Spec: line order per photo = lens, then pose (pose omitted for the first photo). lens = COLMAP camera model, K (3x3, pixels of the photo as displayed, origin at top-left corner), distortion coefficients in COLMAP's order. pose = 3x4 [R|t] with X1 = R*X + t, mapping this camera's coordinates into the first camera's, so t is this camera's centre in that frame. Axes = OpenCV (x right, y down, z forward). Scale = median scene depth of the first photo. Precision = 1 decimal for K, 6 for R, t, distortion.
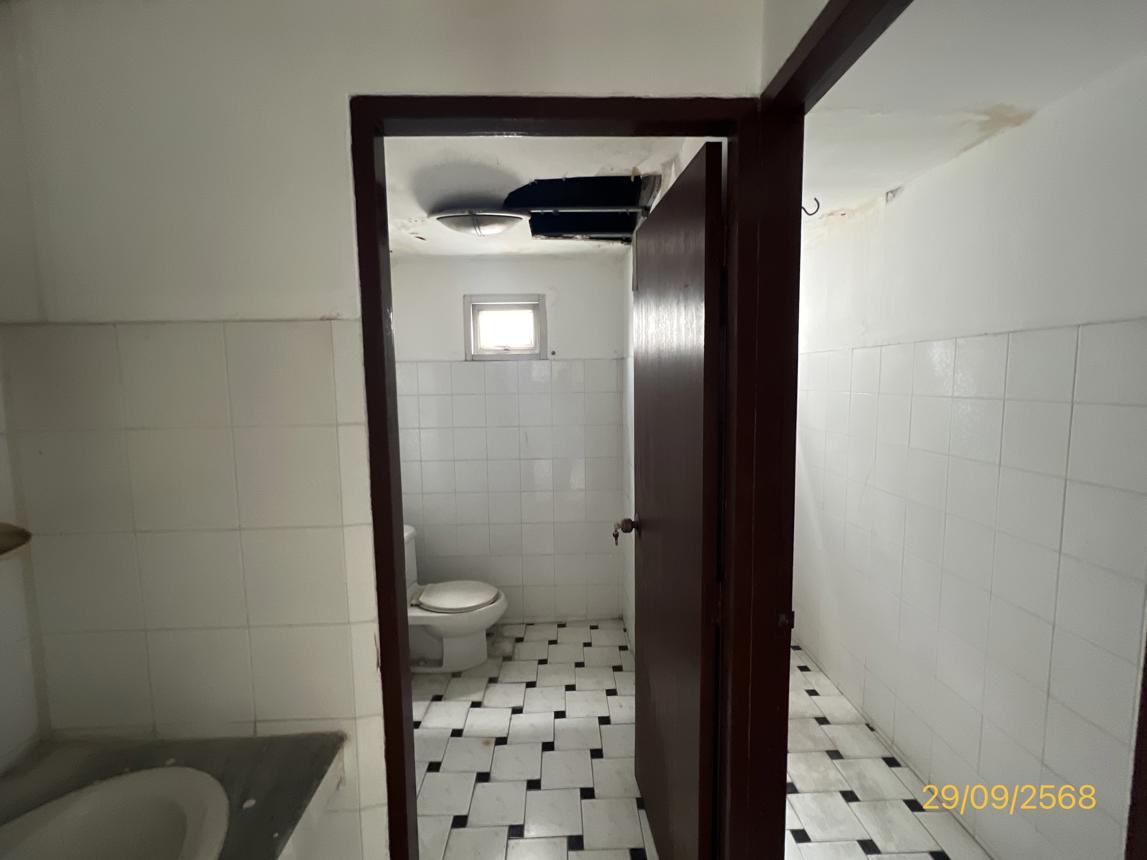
lens RADIAL K [[513.1, 0, 574.1], [0, 513.1, 424.9], [0, 0, 1]] dist [0.001871, 0.000071]
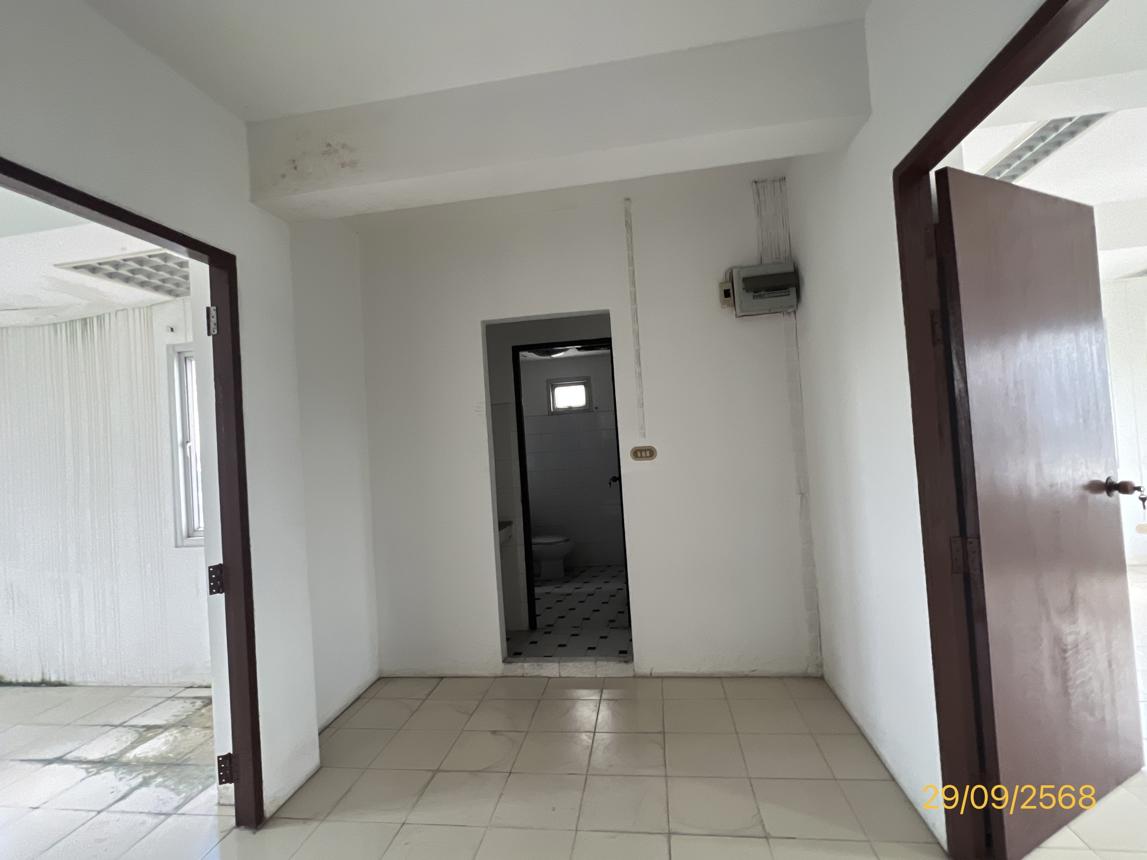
lens RADIAL K [[547.8, 0, 572.5], [0, 547.8, 425.9], [0, 0, 1]] dist [0.005238, 0.000717]
pose [[0.982309, -0.055155, -0.178959, 0.216223], [0.035364, 0.993083, -0.111958, 0.131801], [0.183896, 0.103649, 0.977466, -0.868124]]
